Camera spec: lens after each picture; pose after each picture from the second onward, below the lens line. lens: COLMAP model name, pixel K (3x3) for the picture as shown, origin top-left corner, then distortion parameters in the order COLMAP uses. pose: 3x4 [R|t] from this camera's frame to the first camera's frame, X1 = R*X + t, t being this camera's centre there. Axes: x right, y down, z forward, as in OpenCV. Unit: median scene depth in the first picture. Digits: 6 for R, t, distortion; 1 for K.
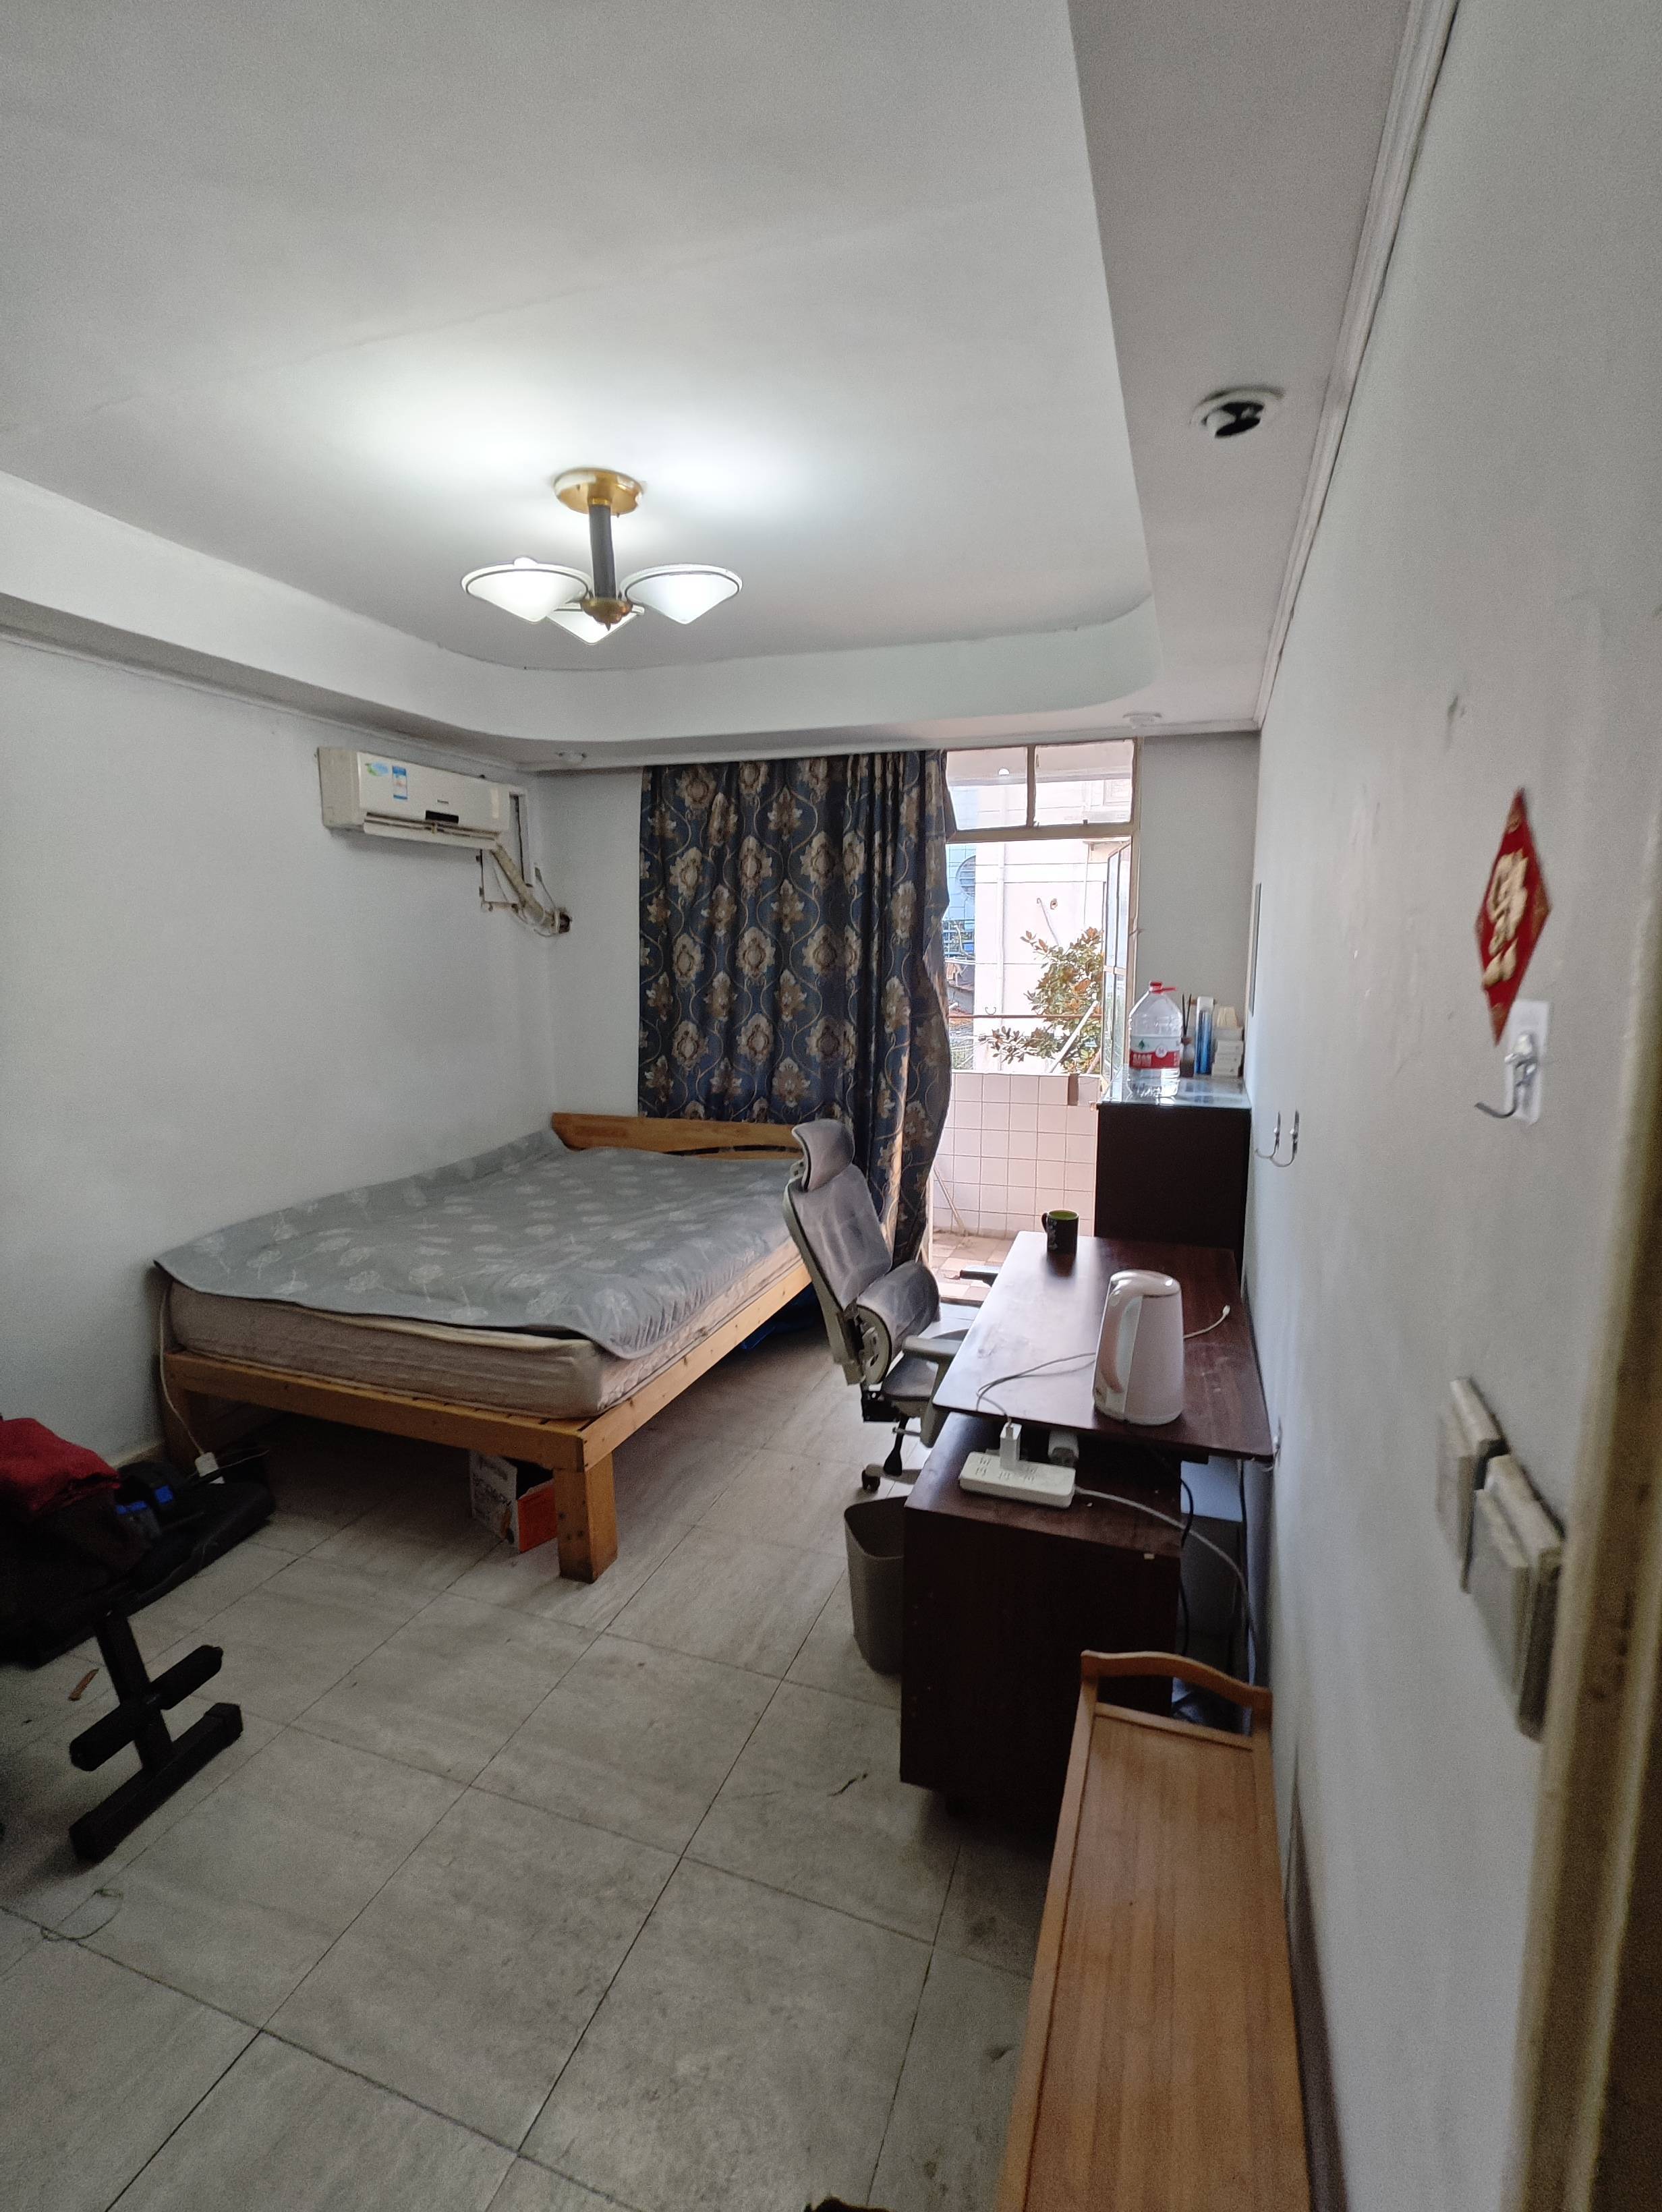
lens RADIAL K [[1008.8, 0, 831.5], [0, 1008.8, 1114.5], [0, 0, 1]] dist [-0.001846, 0.004851]
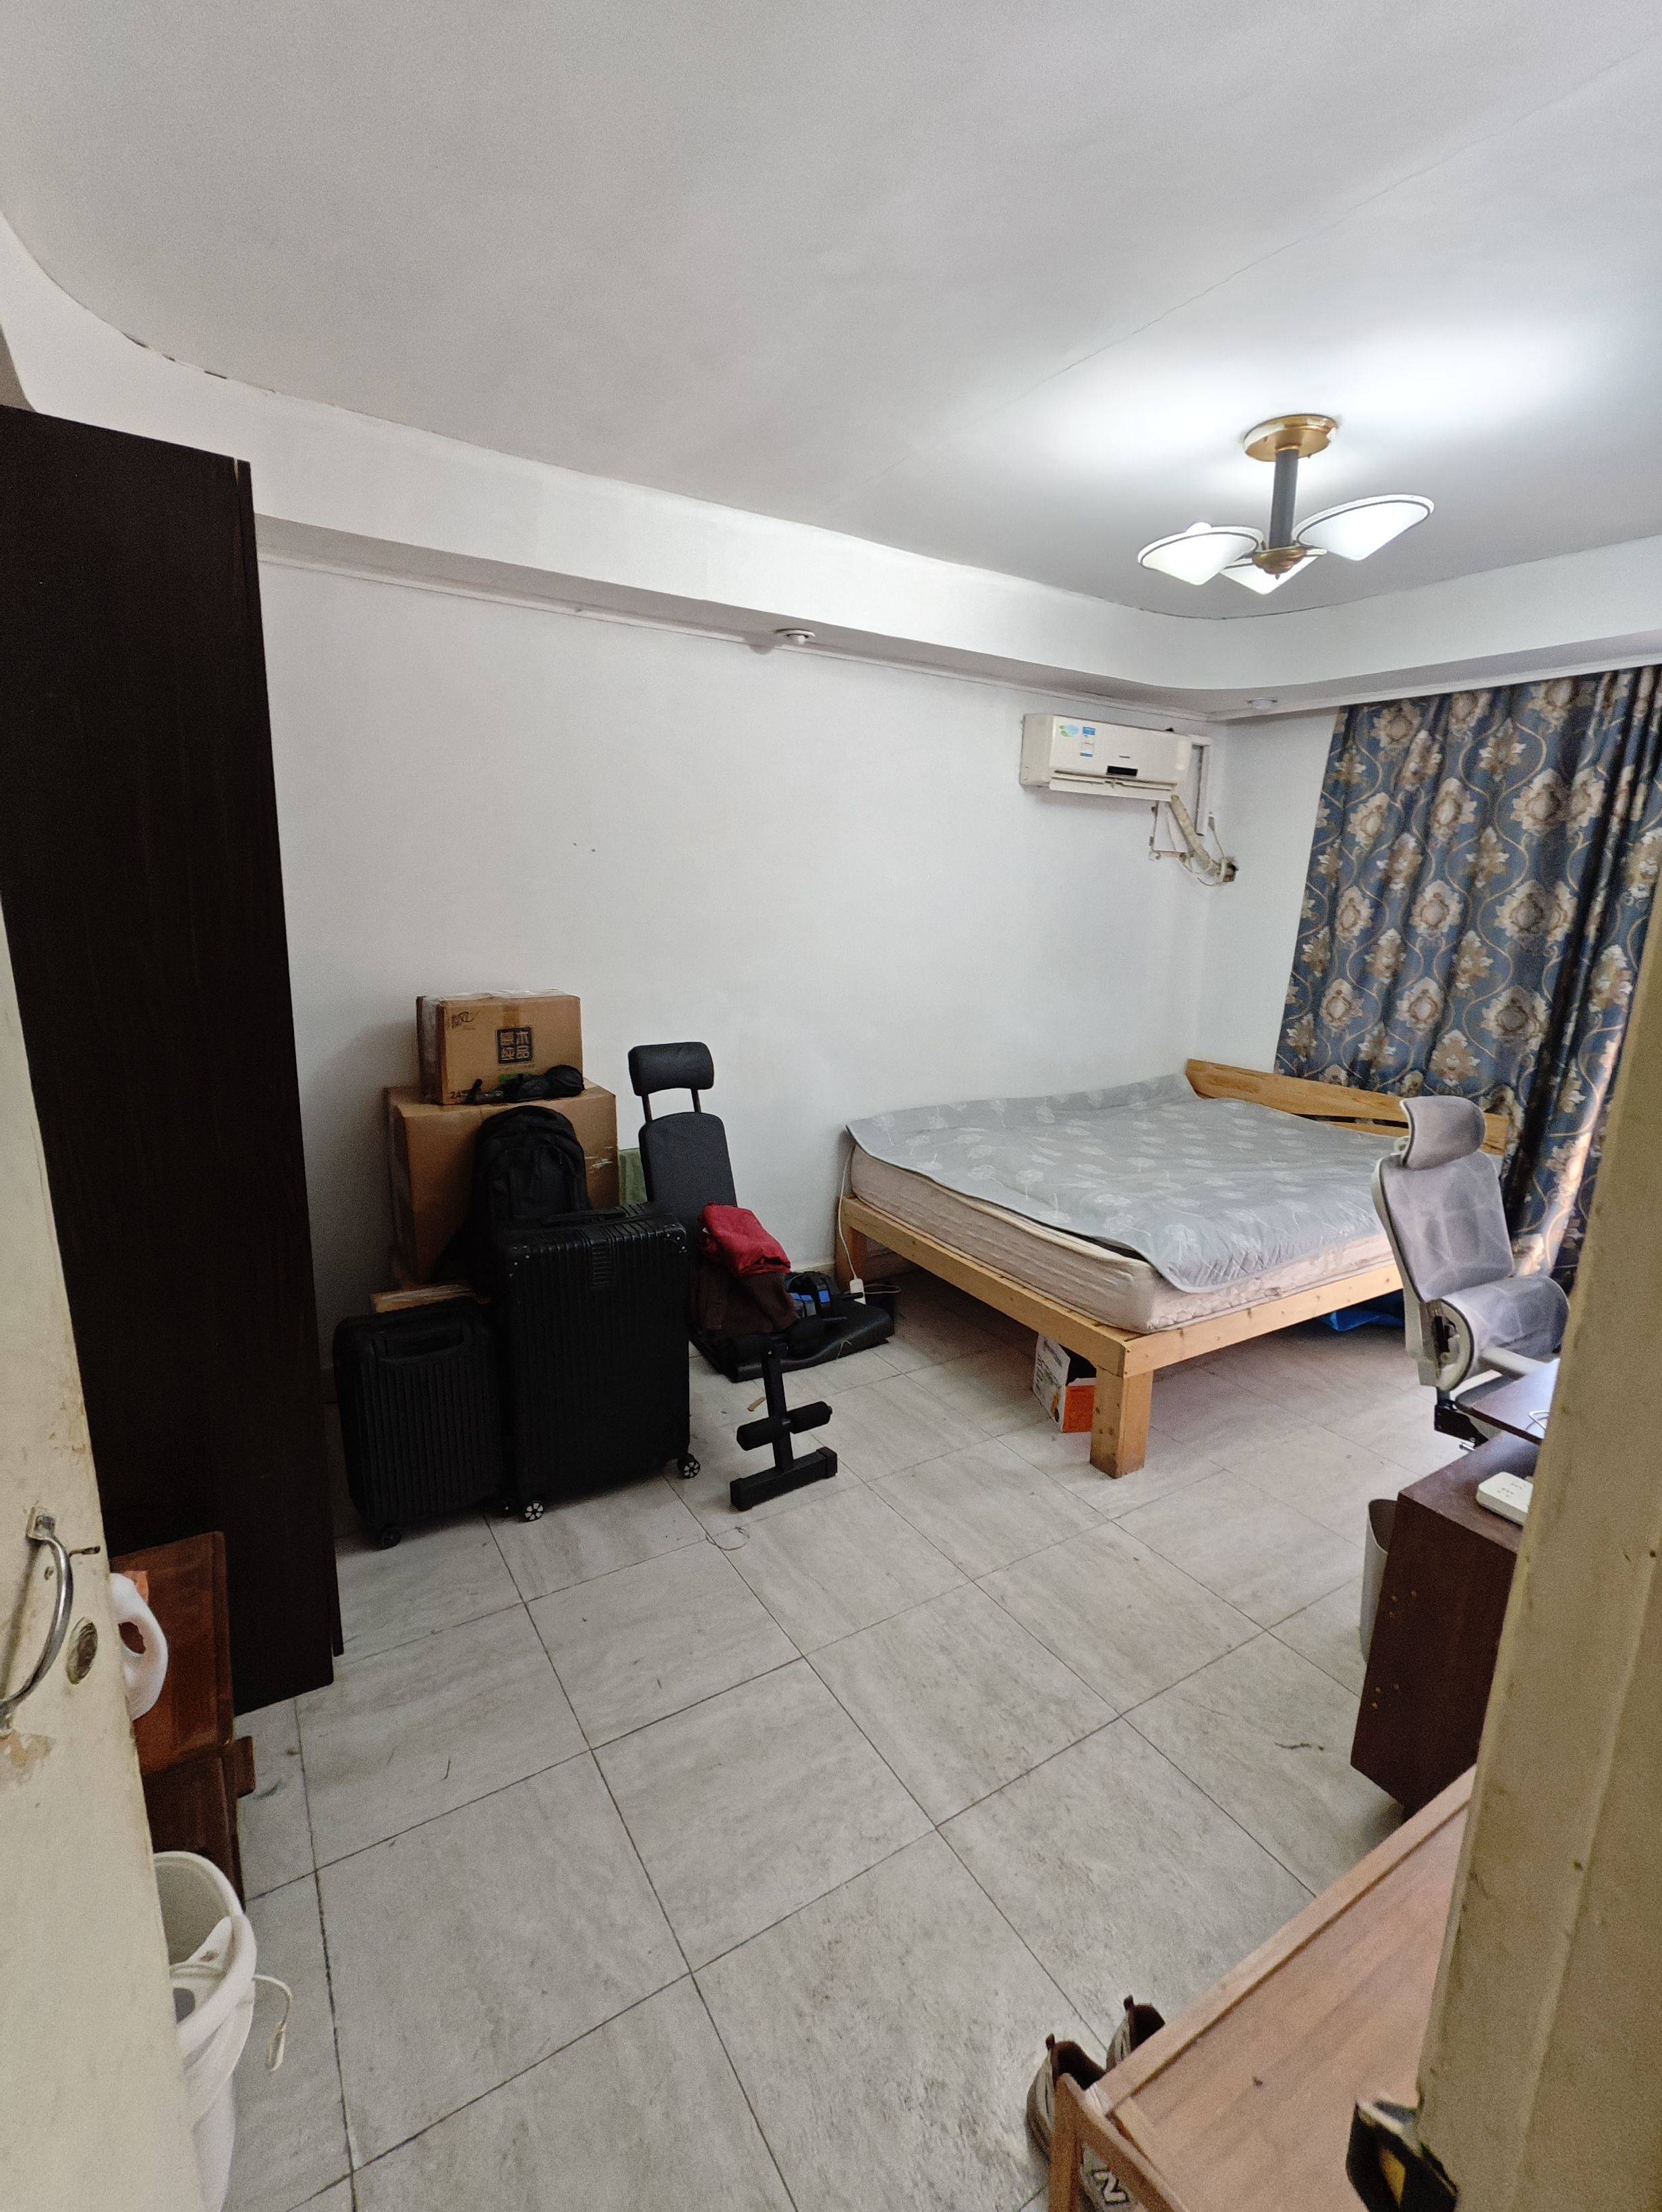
lens RADIAL K [[1008.8, 0, 831.5], [0, 1008.8, 1114.5], [0, 0, 1]] dist [-0.001846, 0.004851]
pose [[0.781321, 0.162220, -0.602679, 0.095272], [-0.132737, 0.986730, 0.093510, 0.009116], [0.609851, 0.006936, 0.792486, -0.048941]]
